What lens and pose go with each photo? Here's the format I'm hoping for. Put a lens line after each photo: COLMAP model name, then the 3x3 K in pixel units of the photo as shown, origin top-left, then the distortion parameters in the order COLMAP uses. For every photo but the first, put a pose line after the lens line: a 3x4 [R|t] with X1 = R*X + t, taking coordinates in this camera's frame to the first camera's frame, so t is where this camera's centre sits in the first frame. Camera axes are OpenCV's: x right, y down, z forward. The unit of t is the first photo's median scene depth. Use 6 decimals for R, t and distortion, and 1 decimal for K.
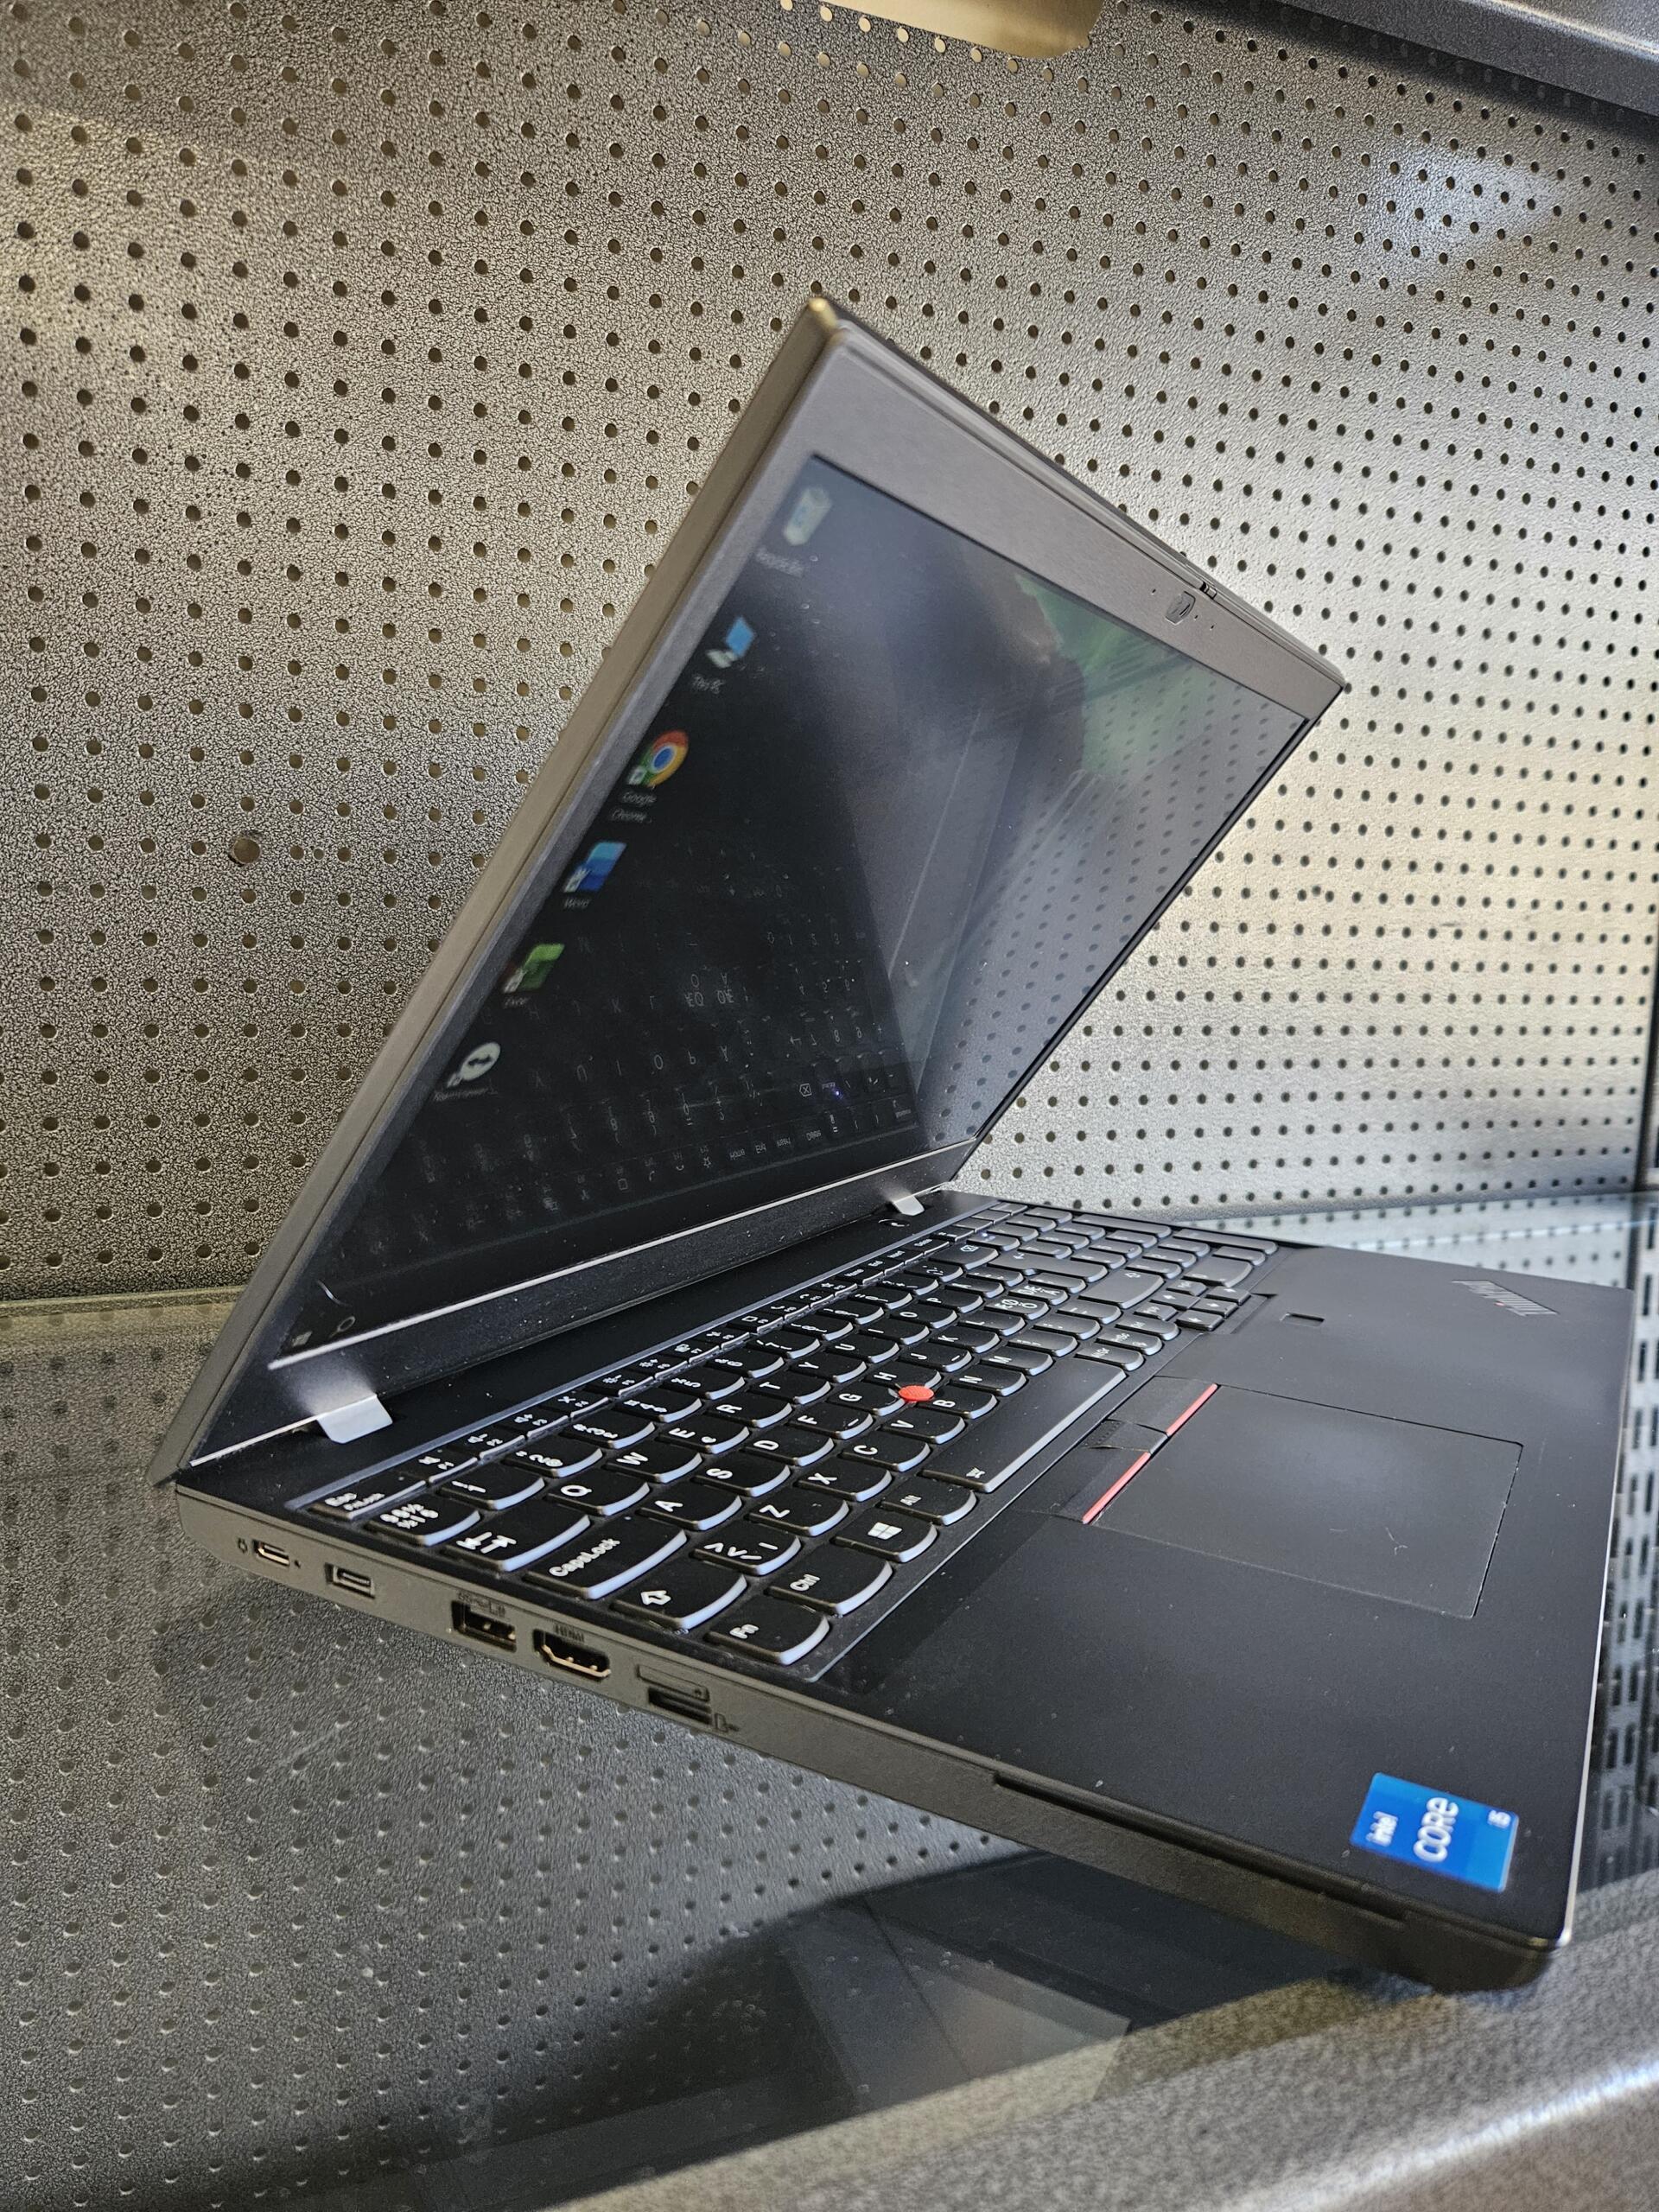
lens RADIAL K [[1499.2, 0, 811.2], [0, 1499.2, 1076.6], [0, 0, 1]] dist [0.052333, -0.077348]
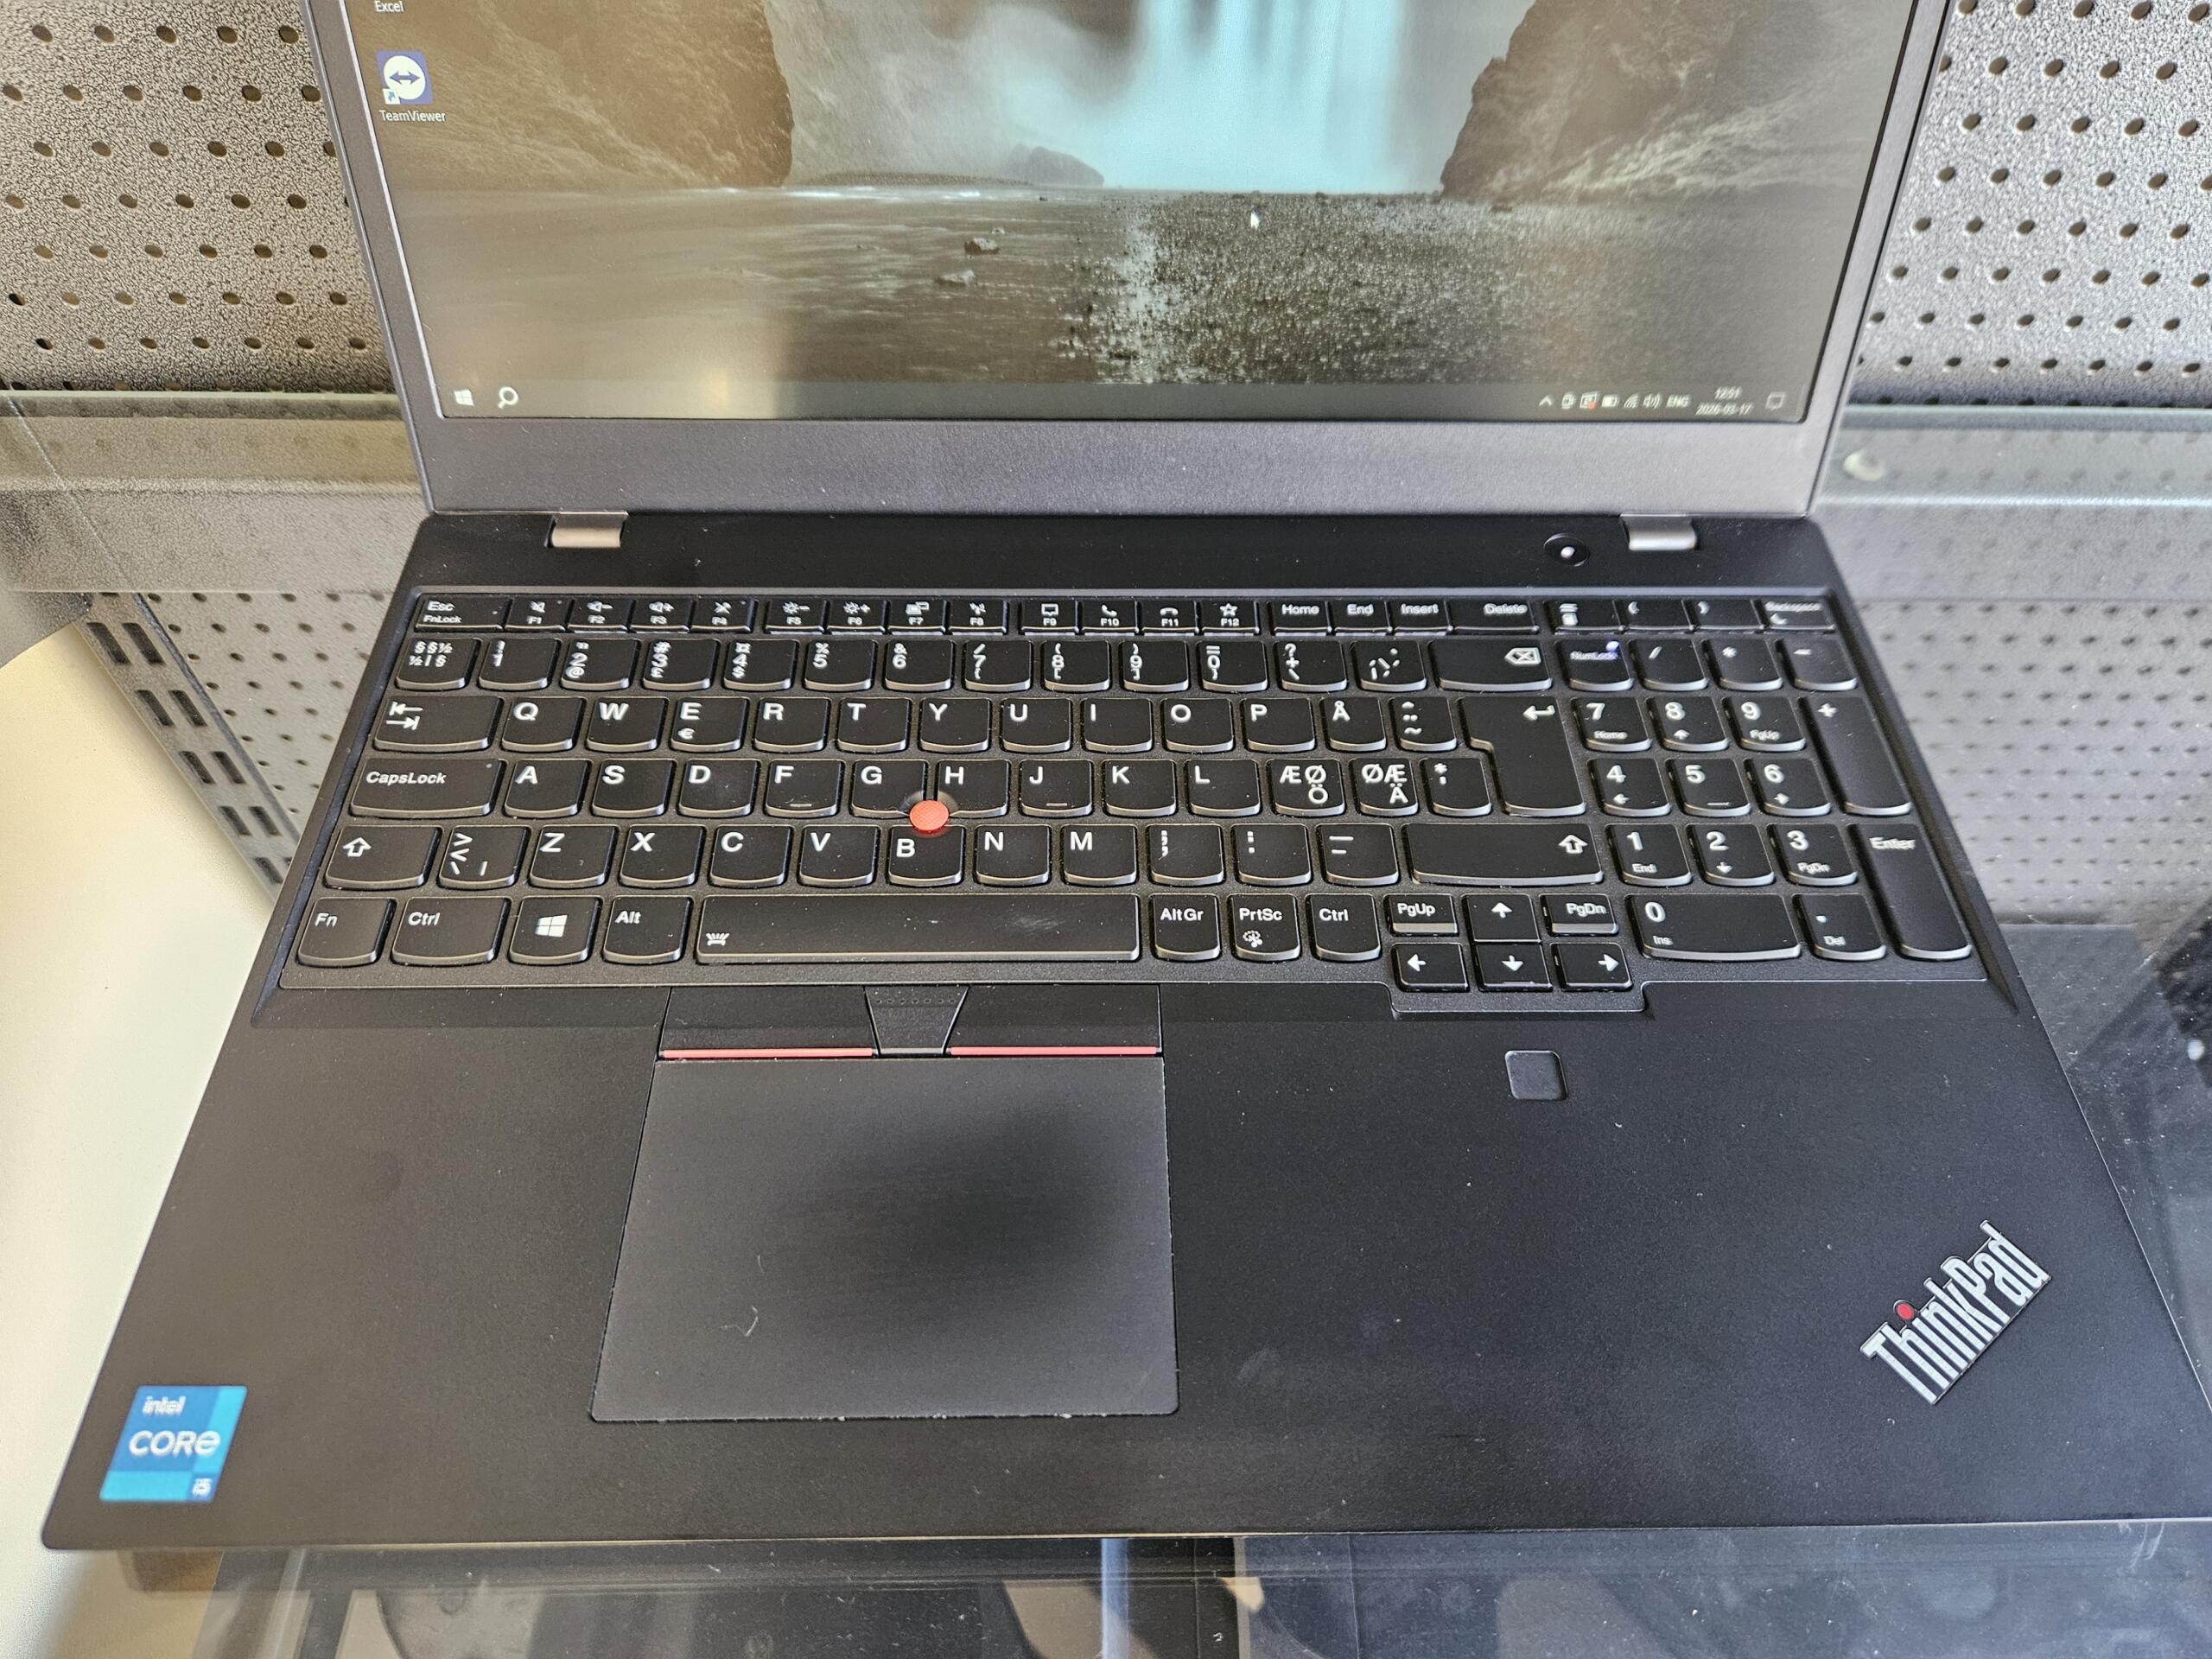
lens RADIAL K [[1527.2, 0, 1106.0], [0, 1527.2, 829.5], [0, 0, 1]] dist [0.052969, -0.071179]
pose [[0.510360, 0.665049, -0.545199, 0.663365], [-0.111599, 0.679840, 0.724820, -0.487970], [0.852689, -0.309076, 0.421182, 0.728486]]
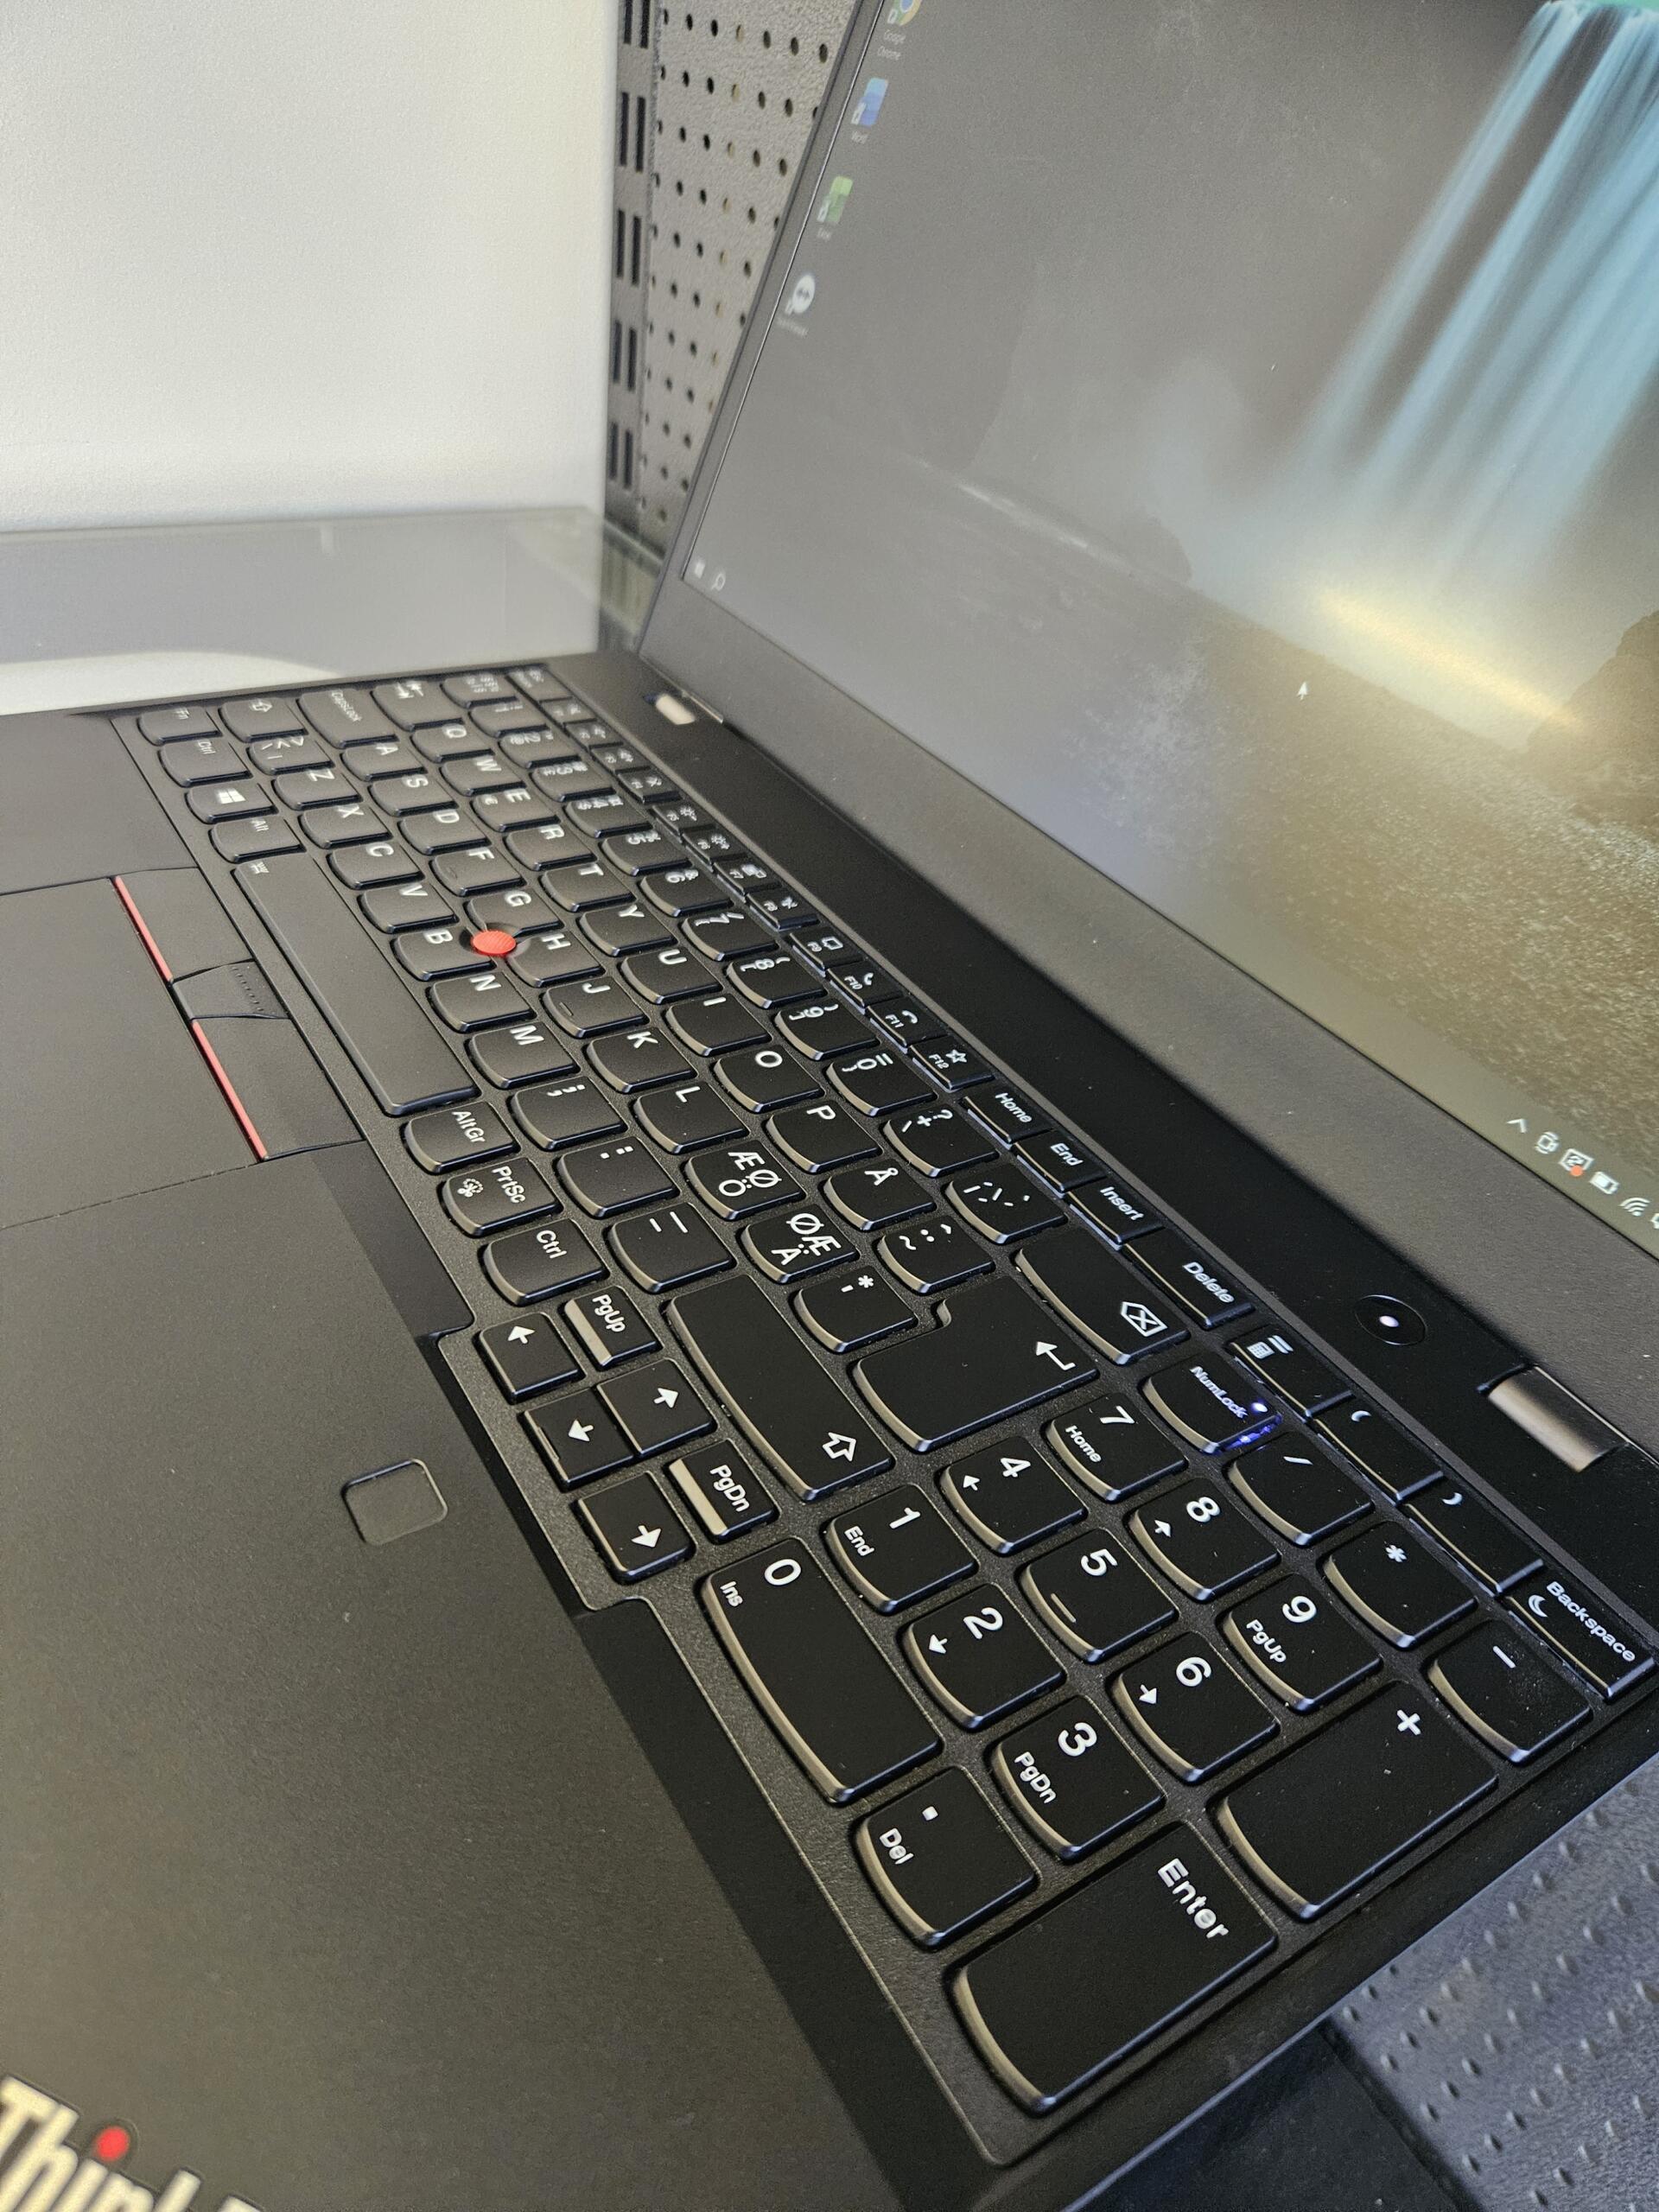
lens RADIAL K [[1527.2, 0, 810.6], [0, 1527.2, 1118.6], [0, 0, 1]] dist [0.052969, -0.071179]
pose [[-0.461226, 0.462829, -0.757007, 0.699373], [-0.243675, 0.754297, 0.609638, -0.282676], [0.853166, 0.465645, -0.235122, 1.450667]]
